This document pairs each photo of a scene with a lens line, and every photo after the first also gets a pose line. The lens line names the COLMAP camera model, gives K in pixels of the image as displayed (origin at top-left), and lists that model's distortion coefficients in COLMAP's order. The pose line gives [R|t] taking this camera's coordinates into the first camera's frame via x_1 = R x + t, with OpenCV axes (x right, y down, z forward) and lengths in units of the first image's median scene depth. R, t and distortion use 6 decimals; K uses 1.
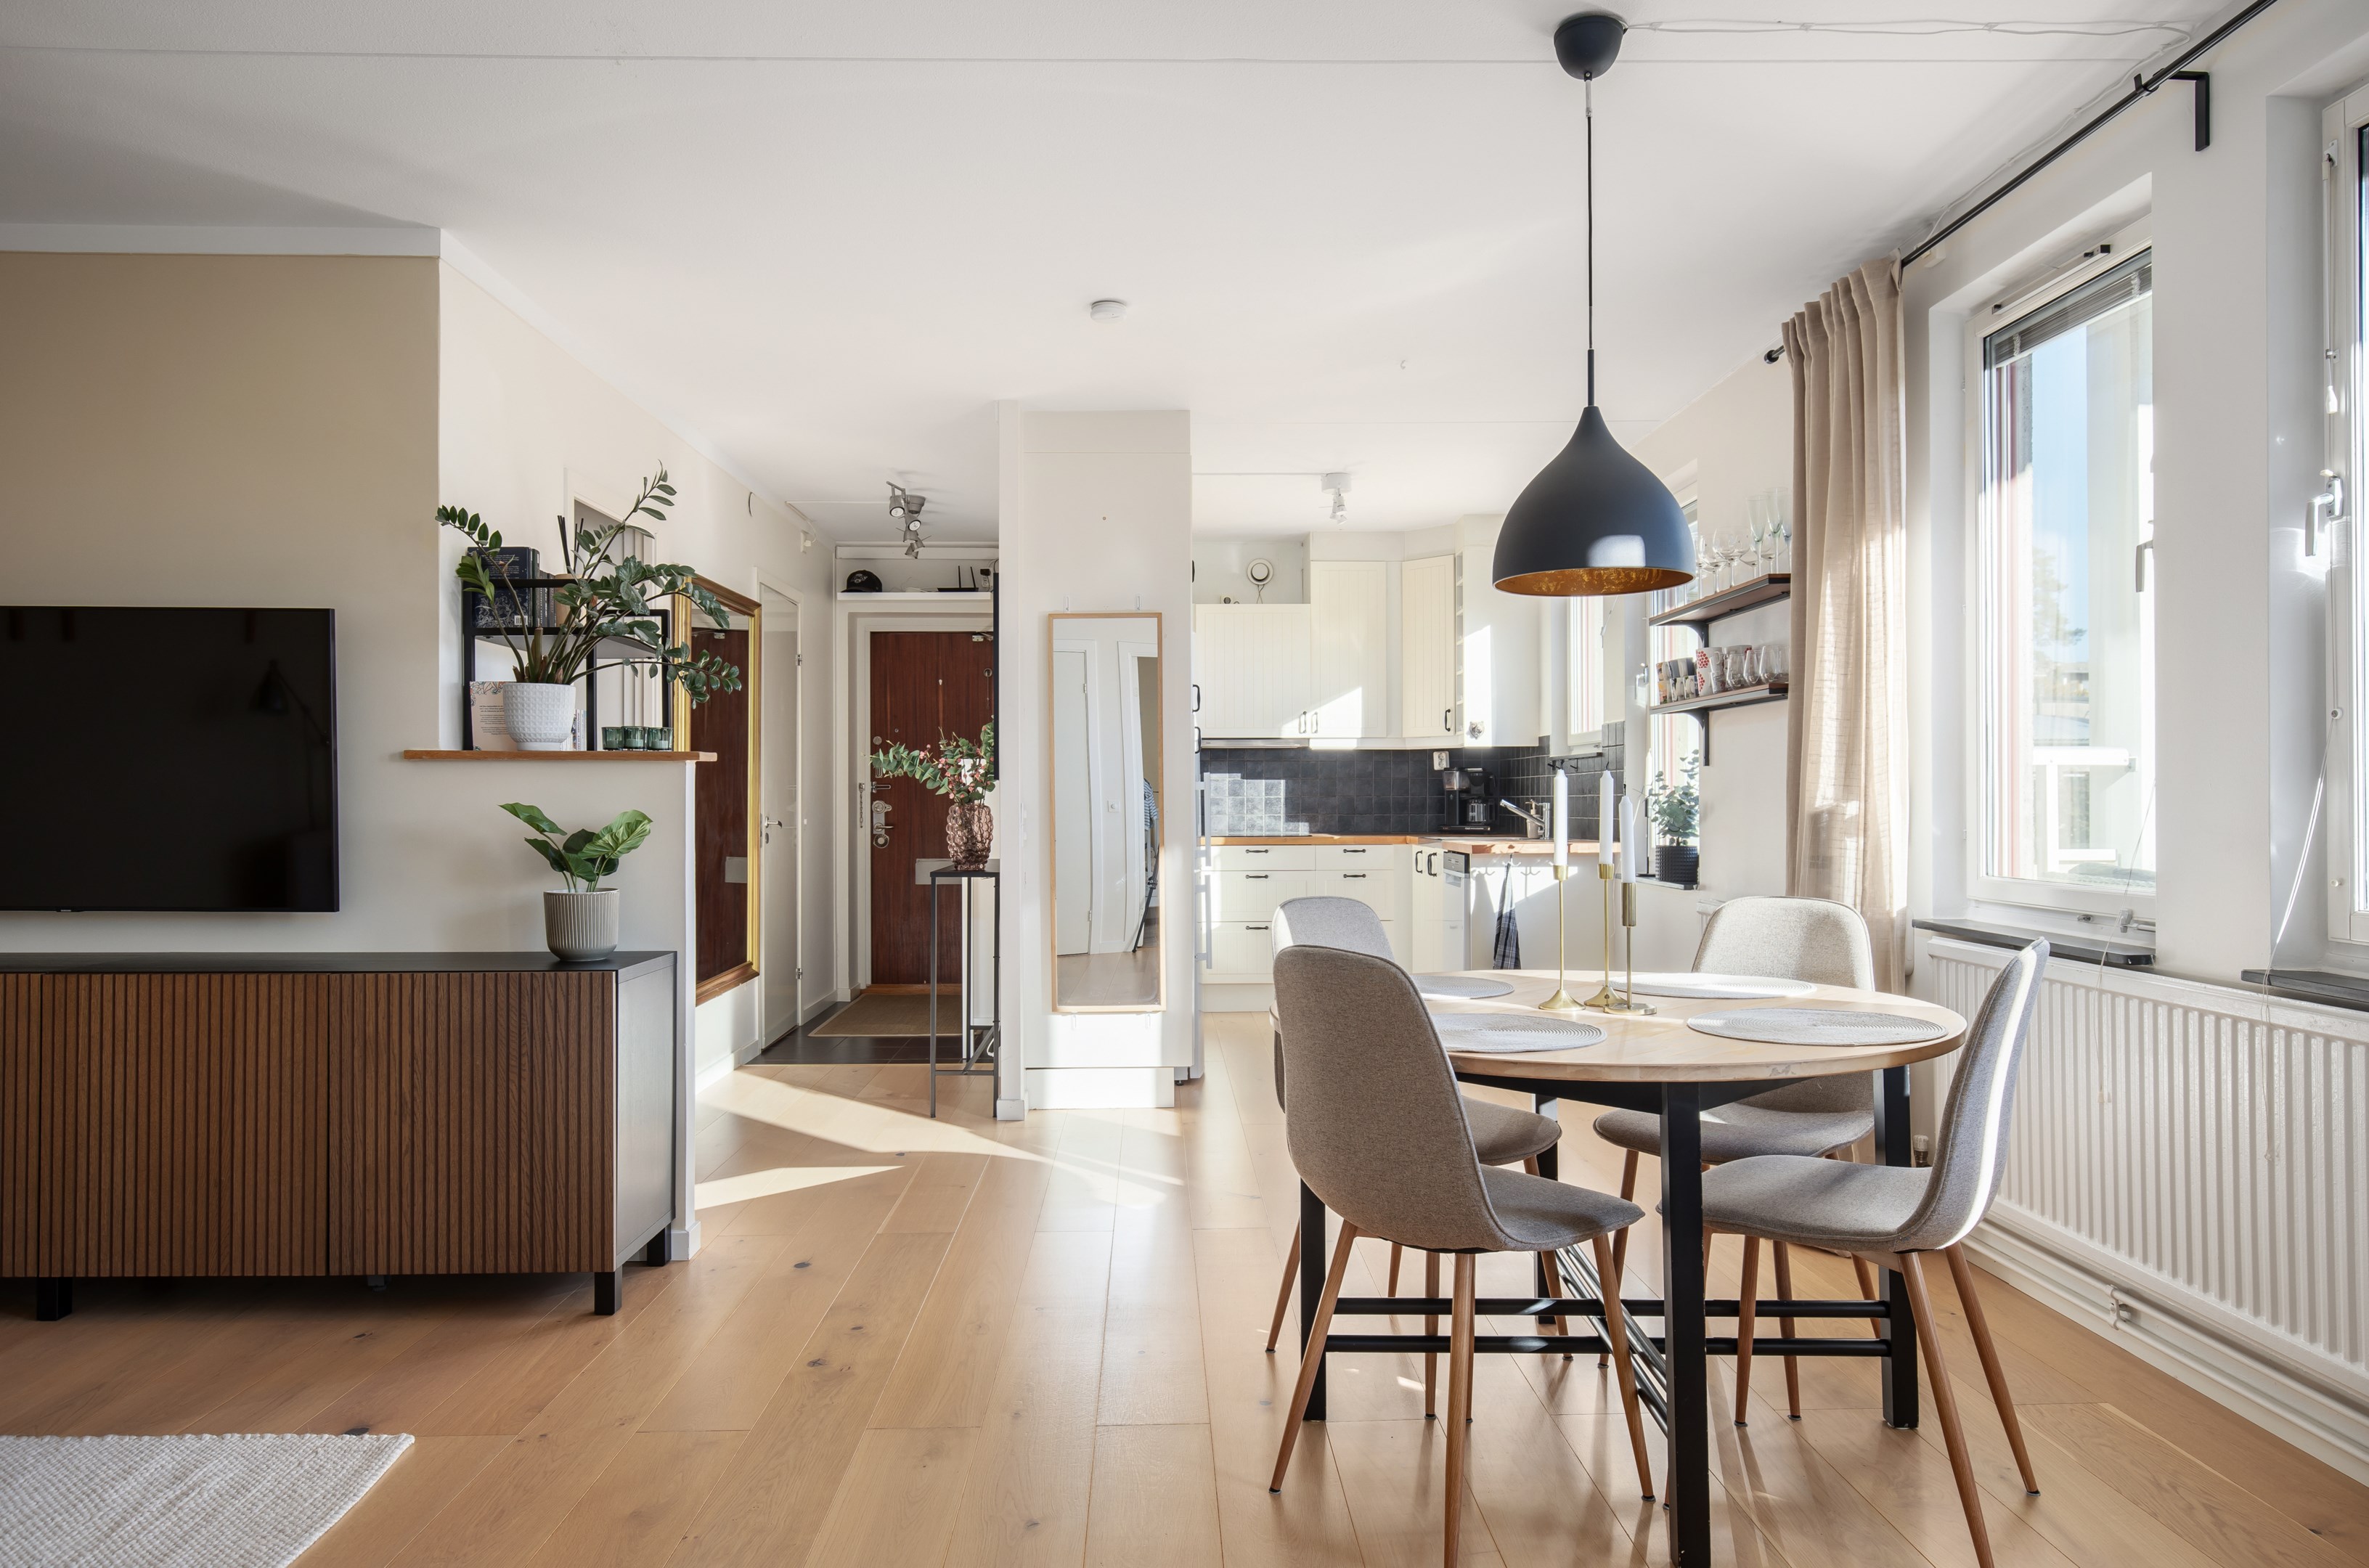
lens RADIAL K [[1481.2, 0, 1181.7], [0, 1481.2, 778.8], [0, 0, 1]] dist [-0.001563, 0.003863]
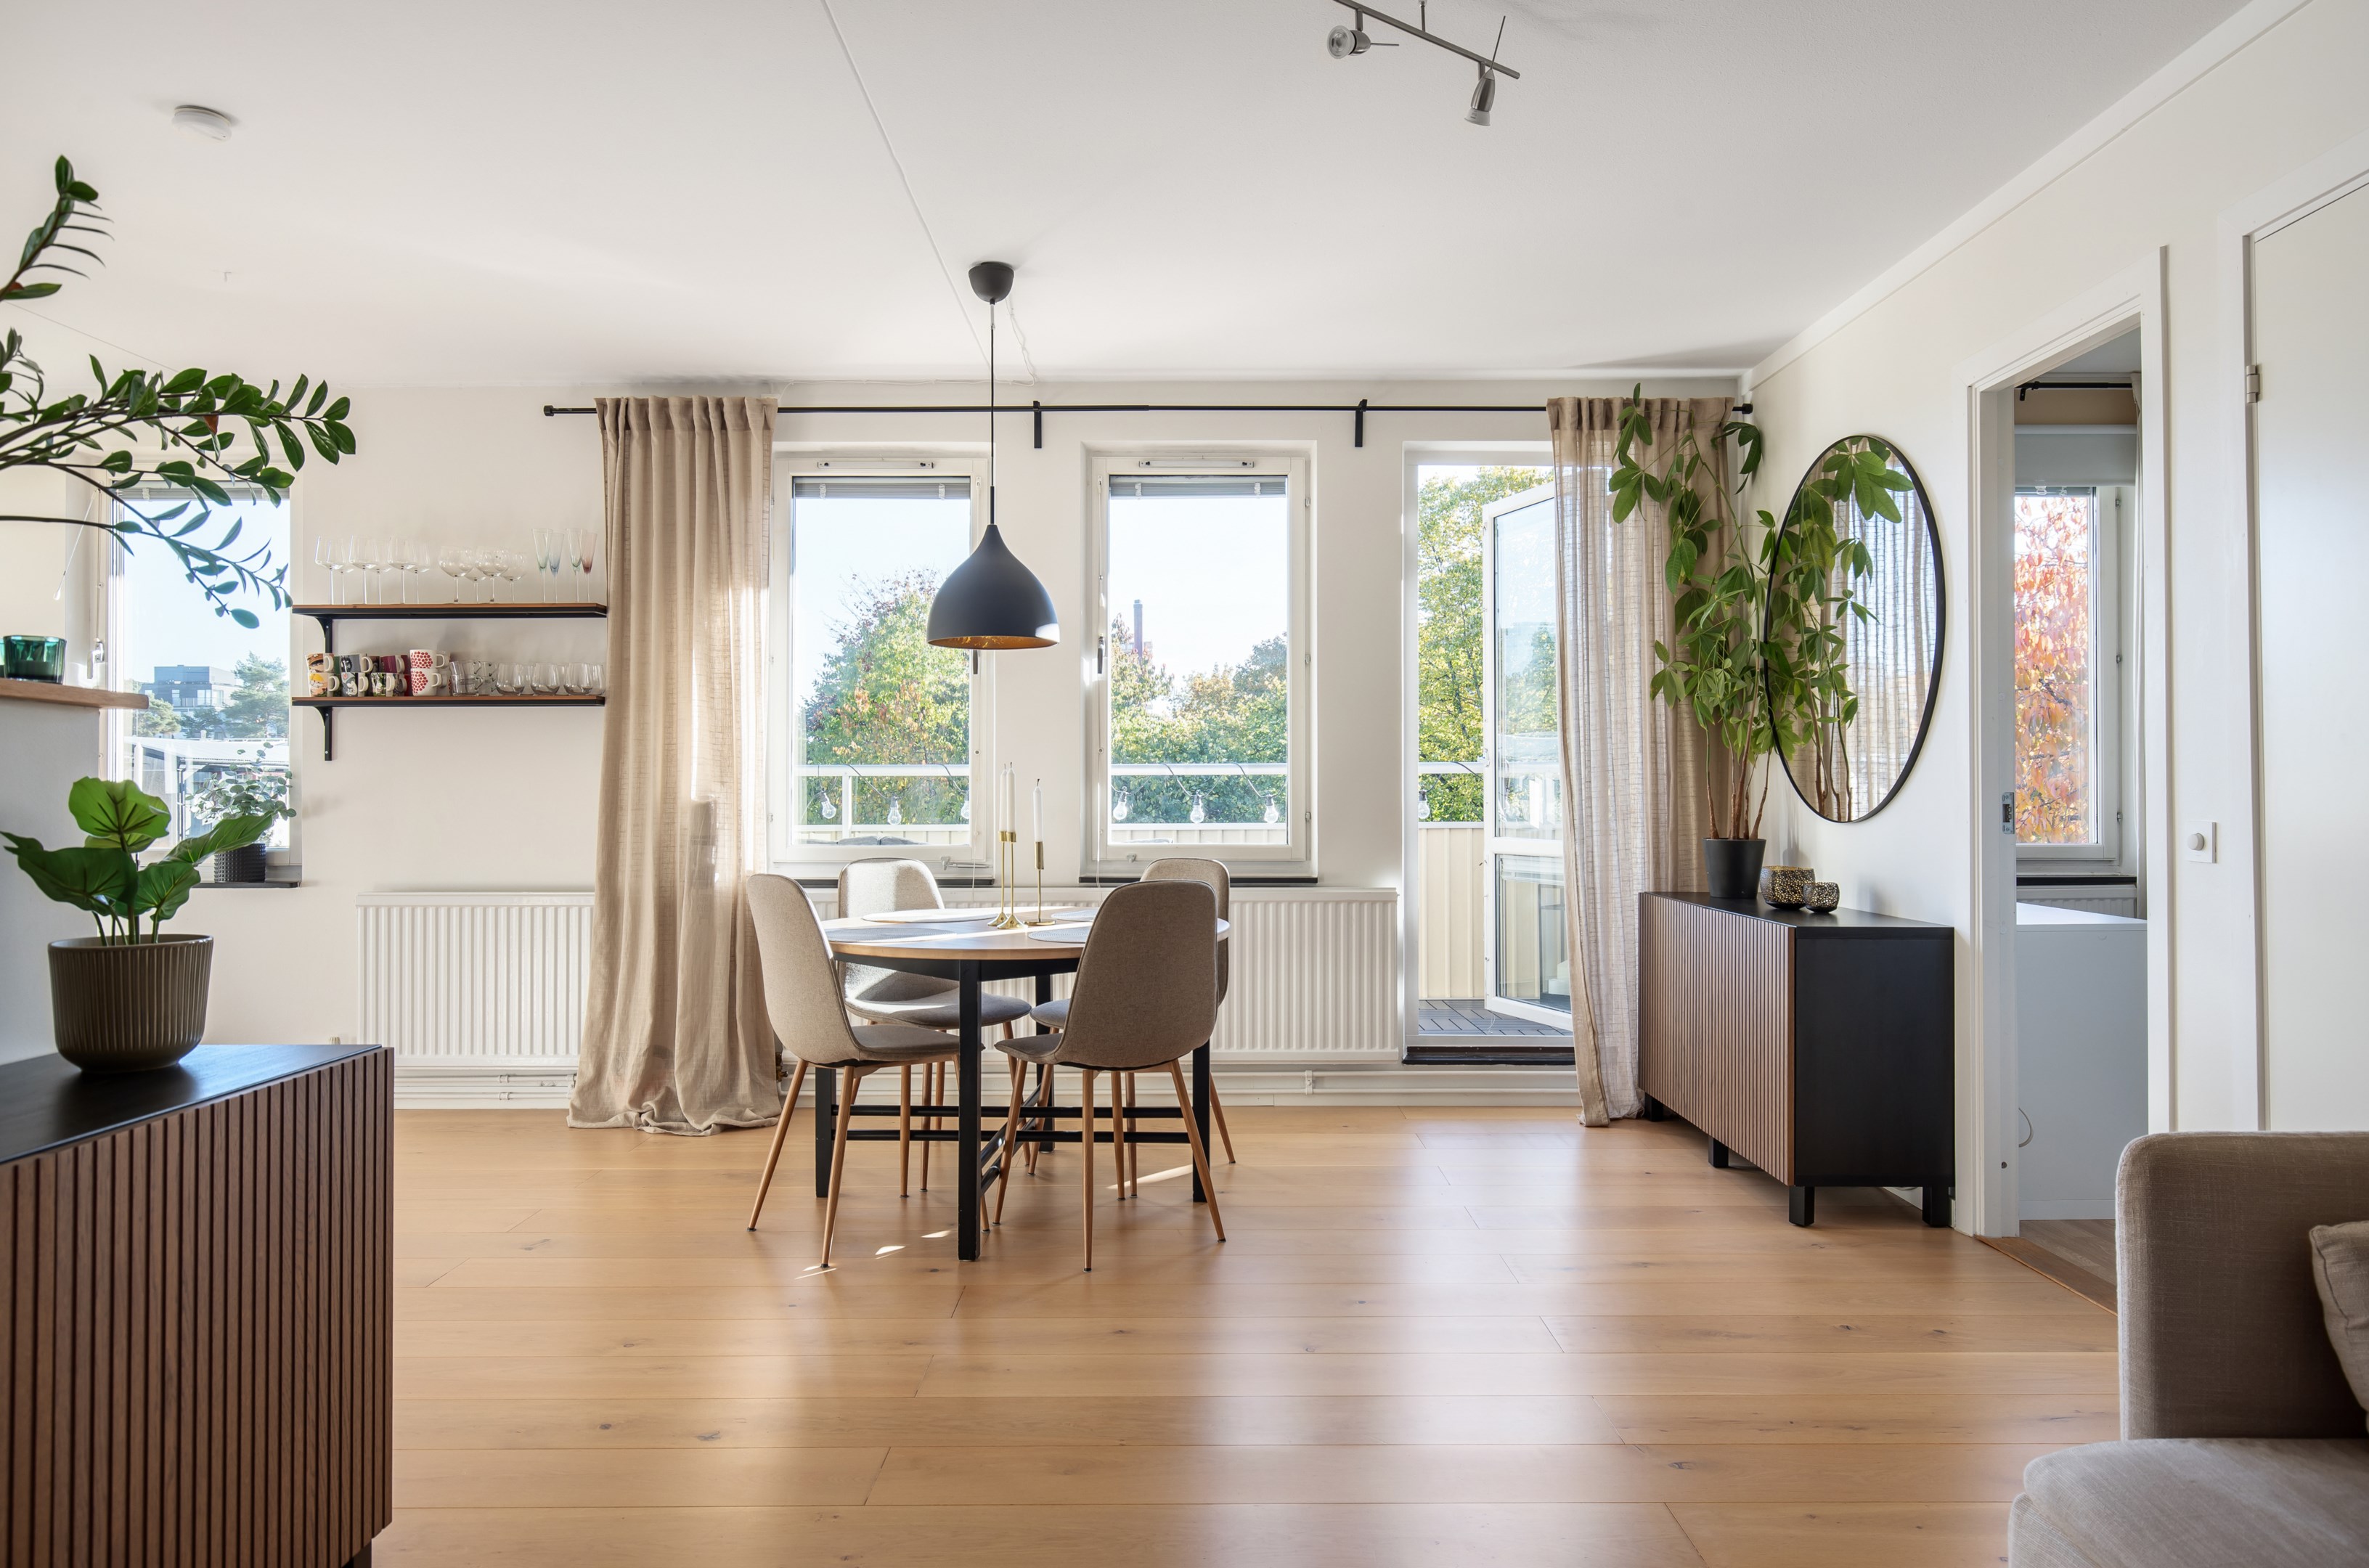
lens RADIAL K [[1481.2, 0, 1169.3], [0, 1481.2, 789.7], [0, 0, 1]] dist [-0.001563, 0.003863]
pose [[0.022350, 0.008894, 0.999711, -0.445614], [-0.010463, 0.999908, -0.008661, 0.009661], [-0.999695, -0.010267, 0.022441, 0.291157]]
